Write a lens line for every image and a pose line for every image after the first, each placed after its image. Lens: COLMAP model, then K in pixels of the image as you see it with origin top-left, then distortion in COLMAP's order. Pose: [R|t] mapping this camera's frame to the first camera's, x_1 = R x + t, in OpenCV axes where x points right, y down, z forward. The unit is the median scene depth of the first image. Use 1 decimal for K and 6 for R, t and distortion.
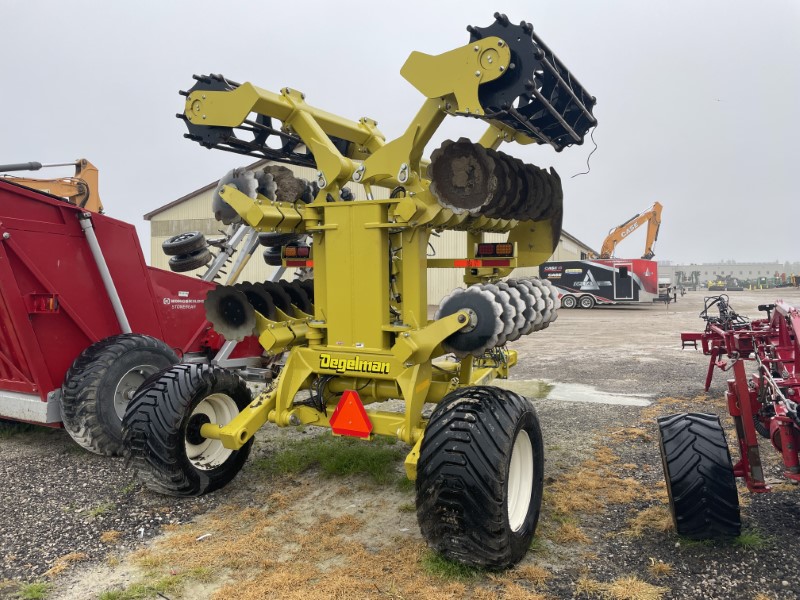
lens RADIAL K [[596.2, 0, 400.0], [0, 596.2, 300.0], [0, 0, 1]] dist [0.008016, 0.001239]
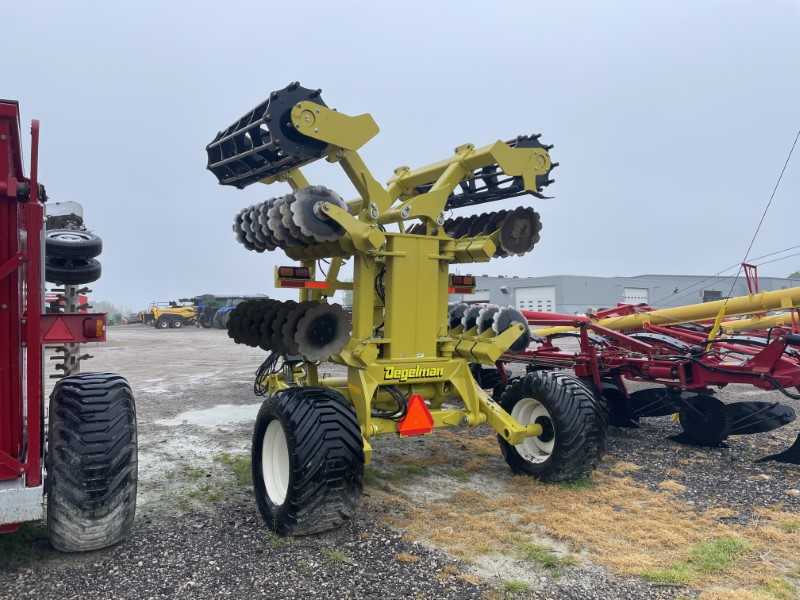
lens RADIAL K [[596.2, 0, 400.0], [0, 596.2, 300.0], [0, 0, 1]] dist [0.008016, 0.001239]
pose [[0.528701, 0.024084, 0.848466, -1.086244], [0.030153, 0.998434, -0.047130, 0.020037], [-0.848272, 0.050501, 0.527147, 0.397577]]
